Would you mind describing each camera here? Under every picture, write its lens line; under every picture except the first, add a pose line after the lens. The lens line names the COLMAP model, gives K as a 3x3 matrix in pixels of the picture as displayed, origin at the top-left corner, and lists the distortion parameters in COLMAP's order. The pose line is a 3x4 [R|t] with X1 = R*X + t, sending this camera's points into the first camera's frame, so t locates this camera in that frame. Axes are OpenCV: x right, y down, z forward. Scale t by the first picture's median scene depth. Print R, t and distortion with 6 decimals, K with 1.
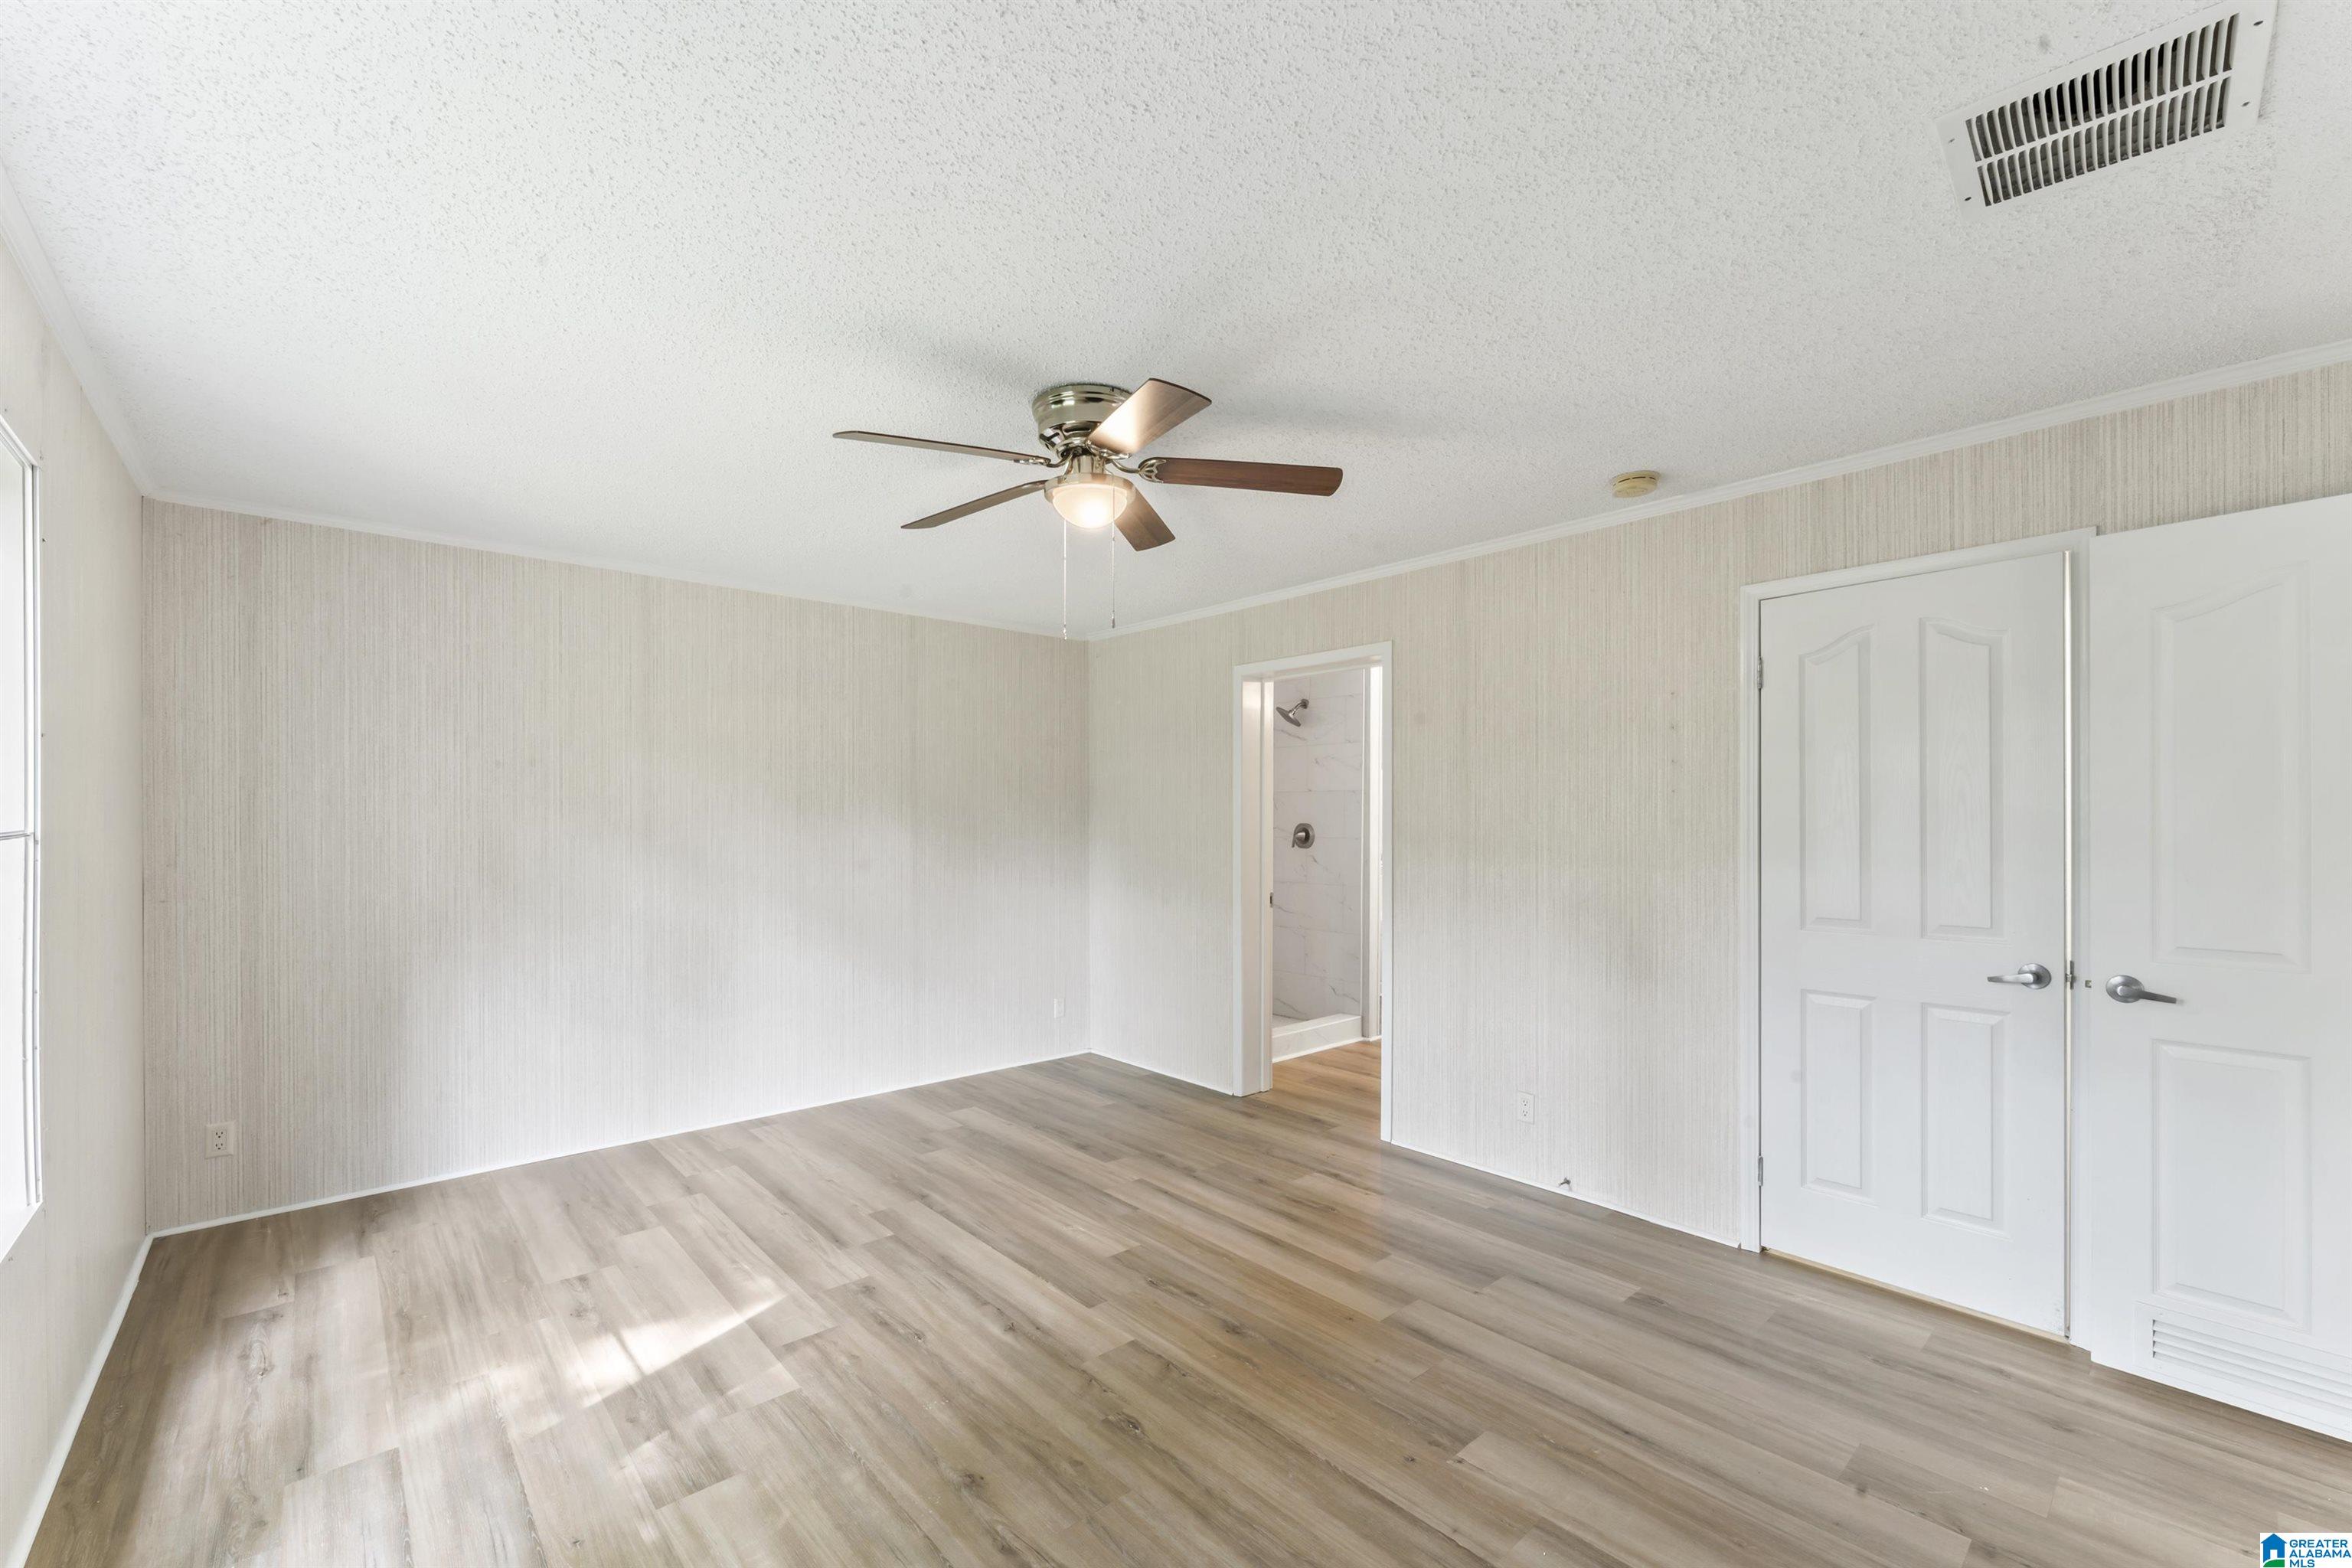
lens RADIAL K [[946.5, 0, 1183.2], [0, 946.5, 809.0], [0, 0, 1]] dist [-0.007849, 0.000163]
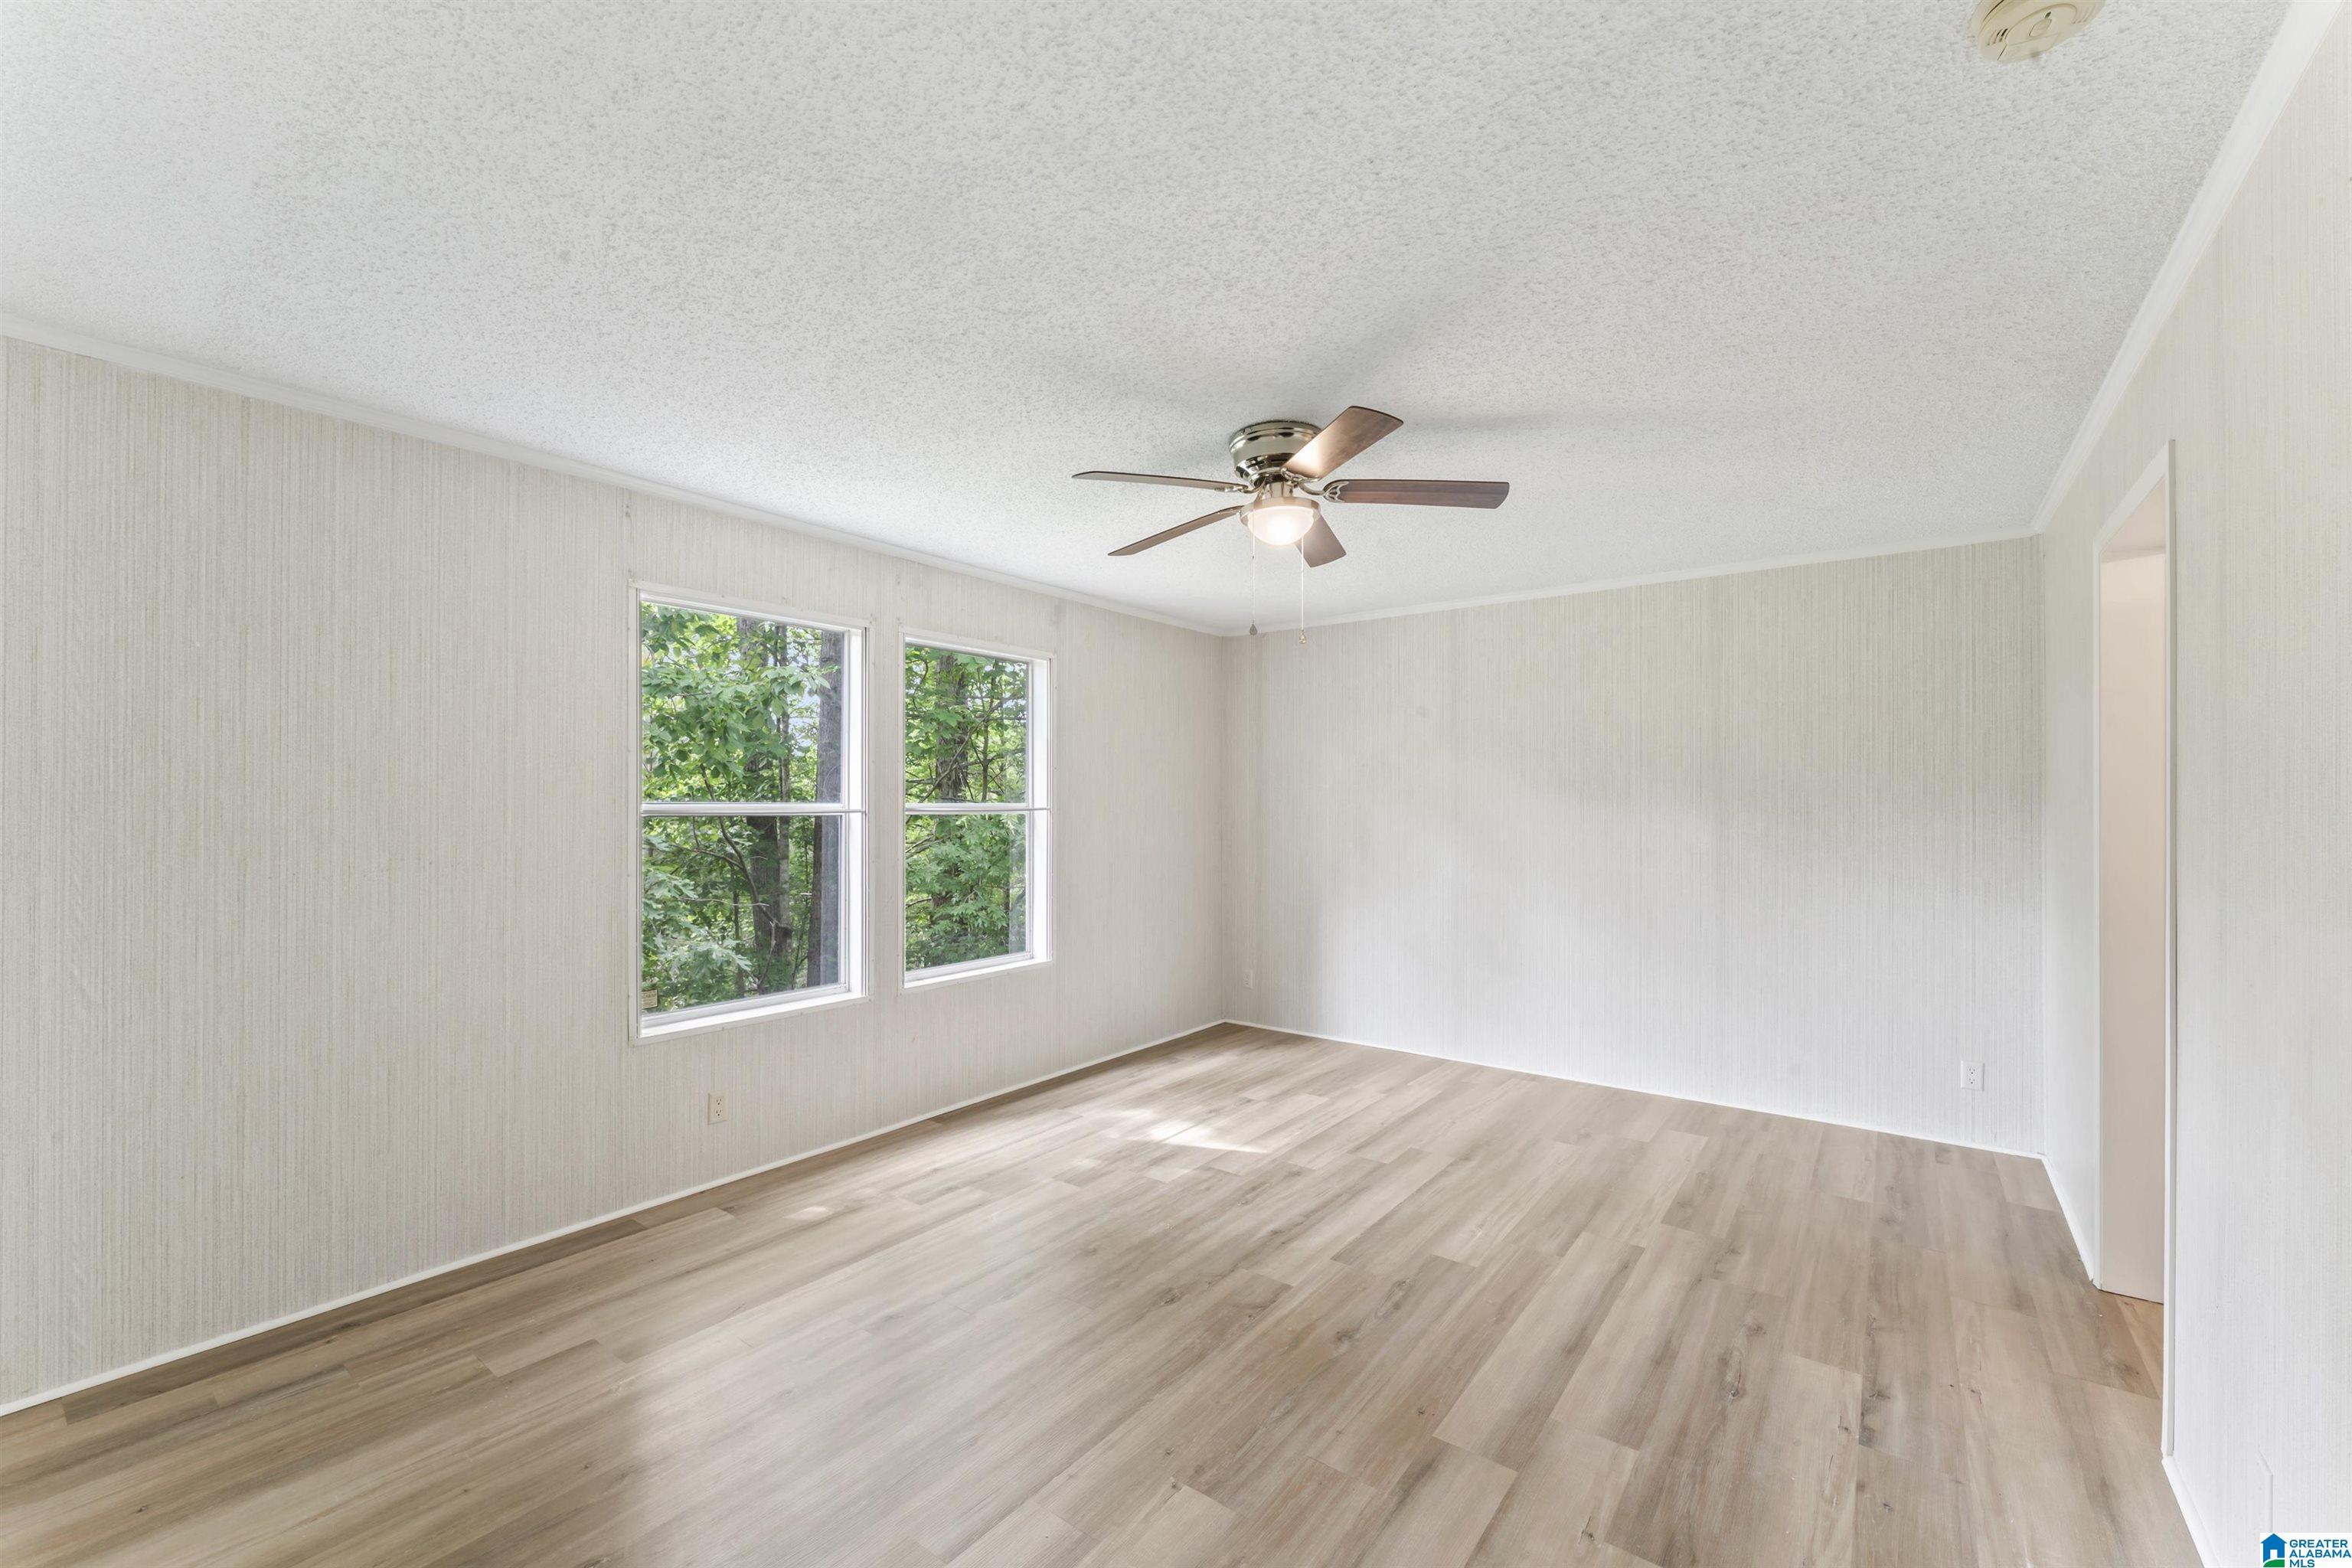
lens RADIAL K [[971.2, 0, 1176.0], [0, 971.2, 784.0], [0, 0, 1]] dist [-0.009546, 0.000078]
pose [[0.187060, -0.018687, -0.982171, 0.923046], [0.007304, 0.999818, -0.017632, 0.014562], [0.982321, -0.003876, 0.187162, 0.615716]]
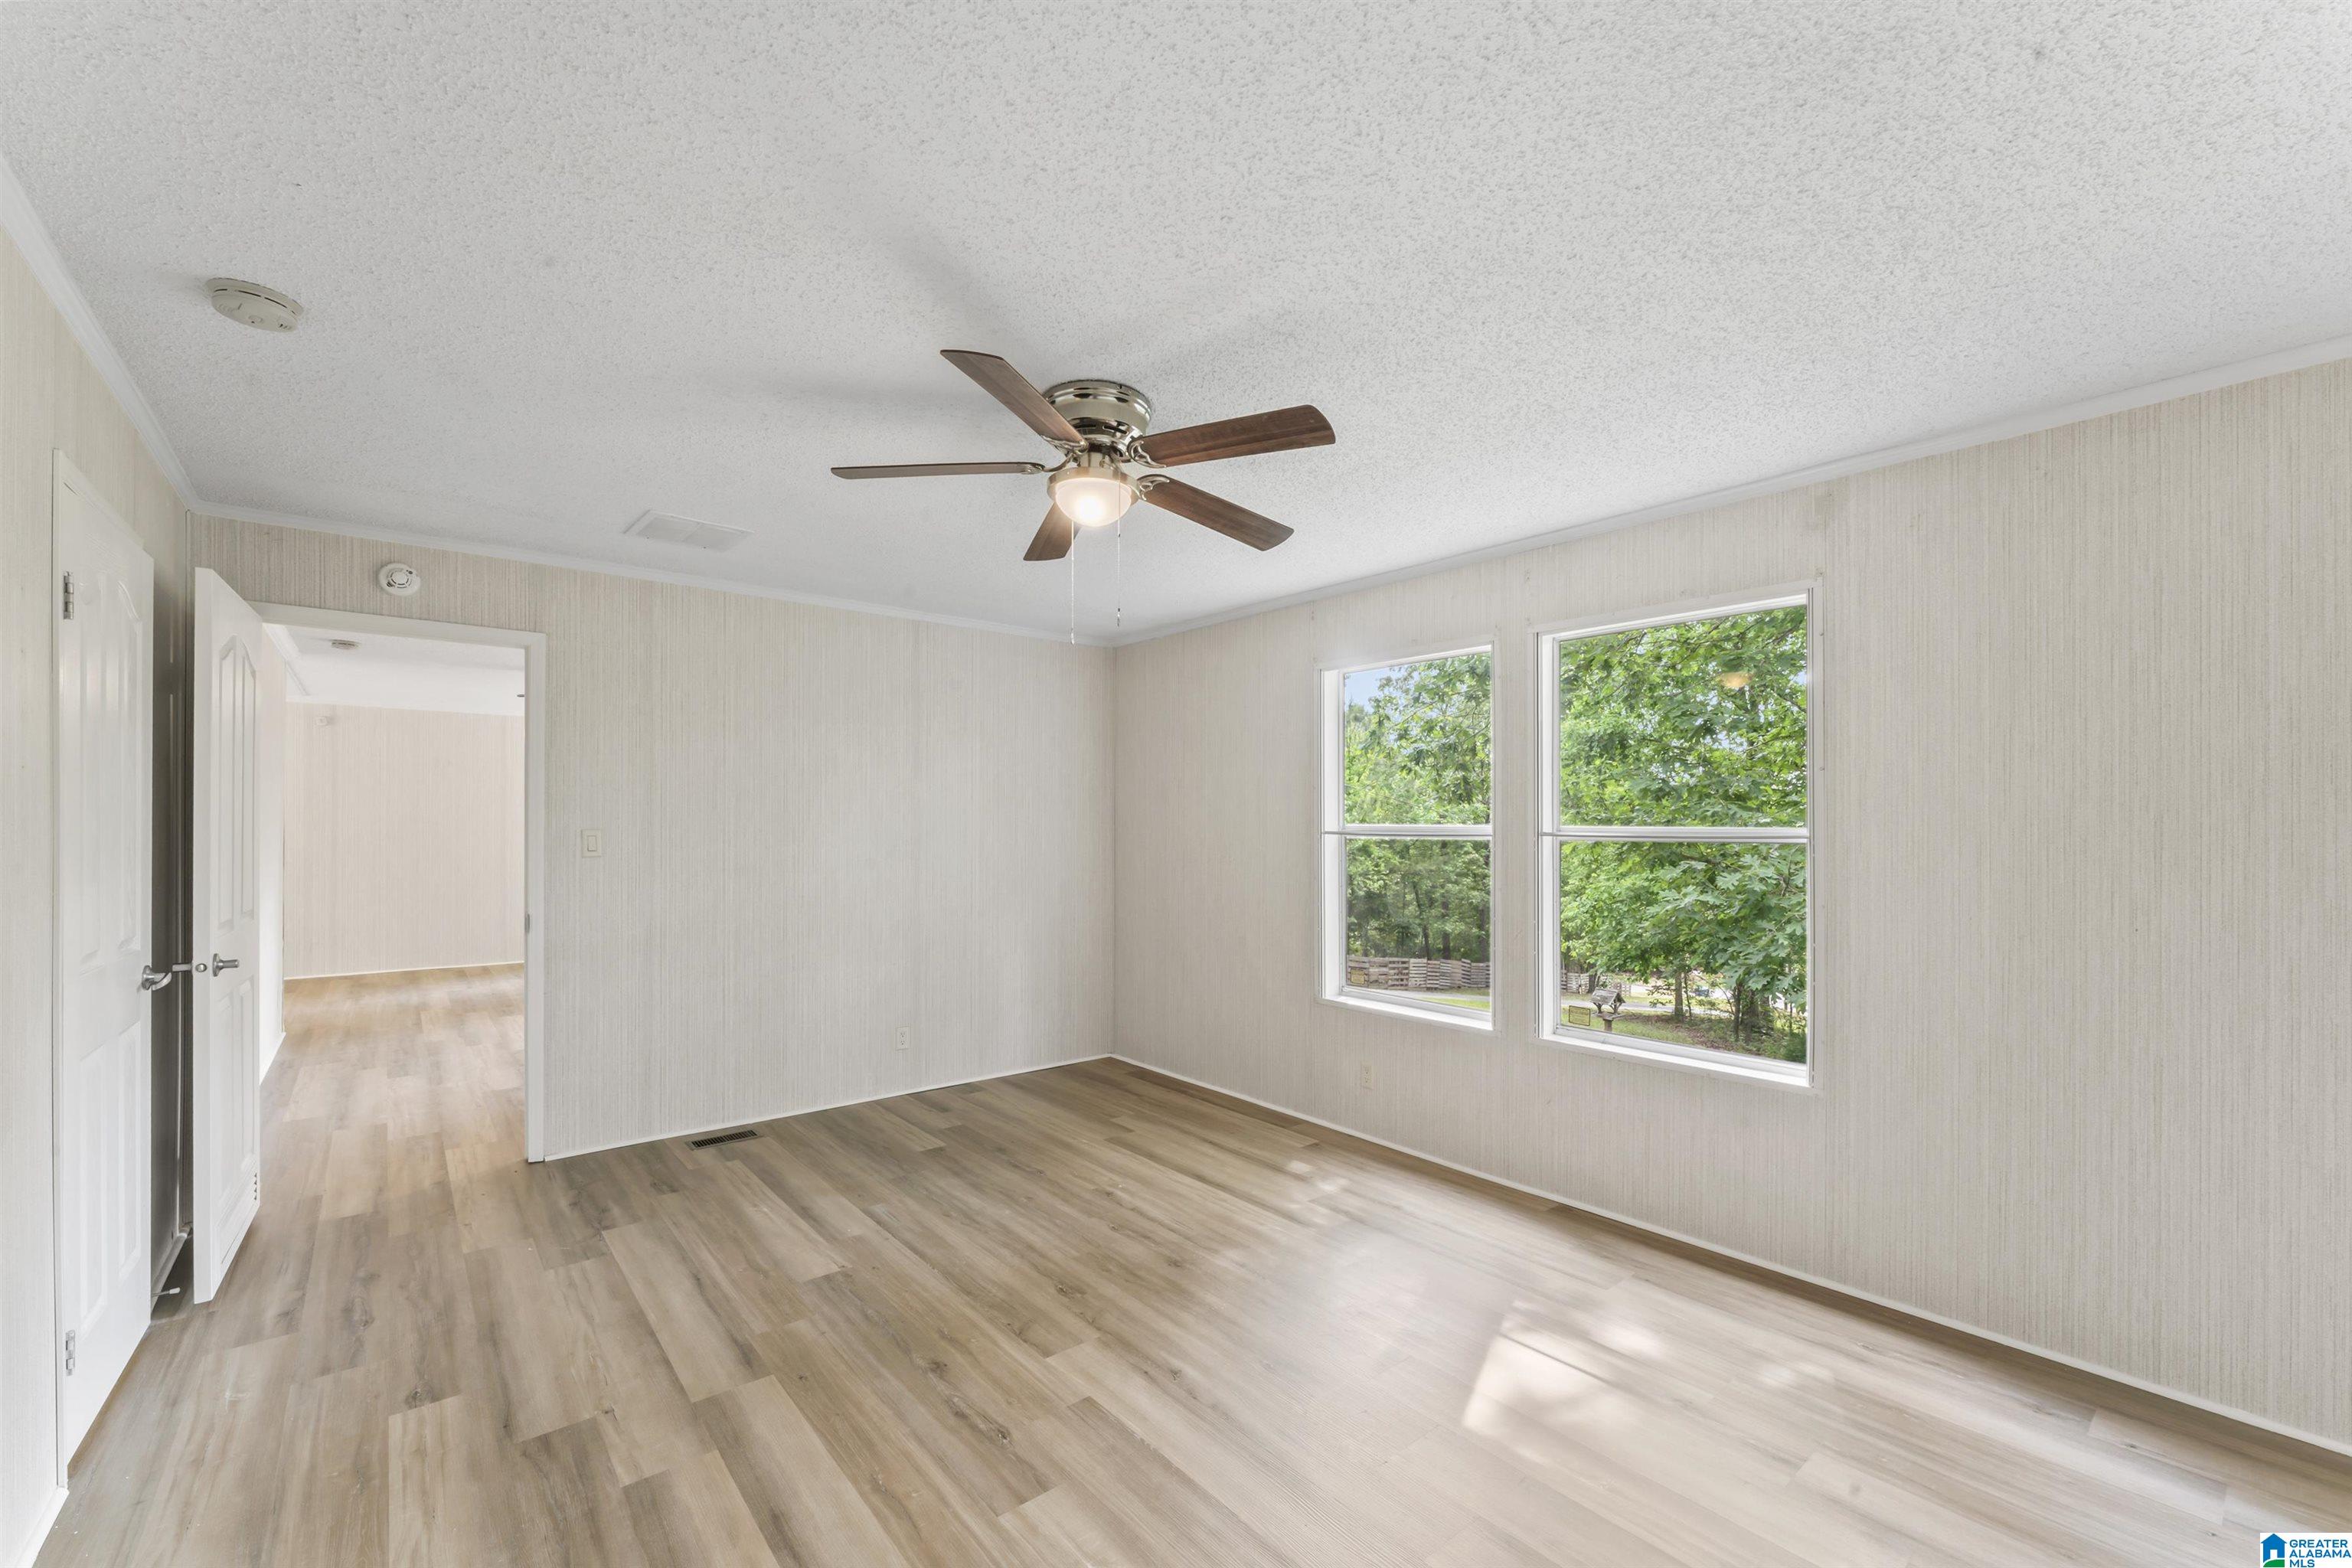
lens RADIAL K [[946.5, 0, 1183.2], [0, 946.5, 809.0], [0, 0, 1]] dist [-0.007849, 0.000163]
pose [[-0.999177, -0.003120, 0.040445, -0.212611], [-0.004162, 0.999661, -0.025706, 0.018700], [-0.040351, -0.025853, -0.998851, 1.822671]]
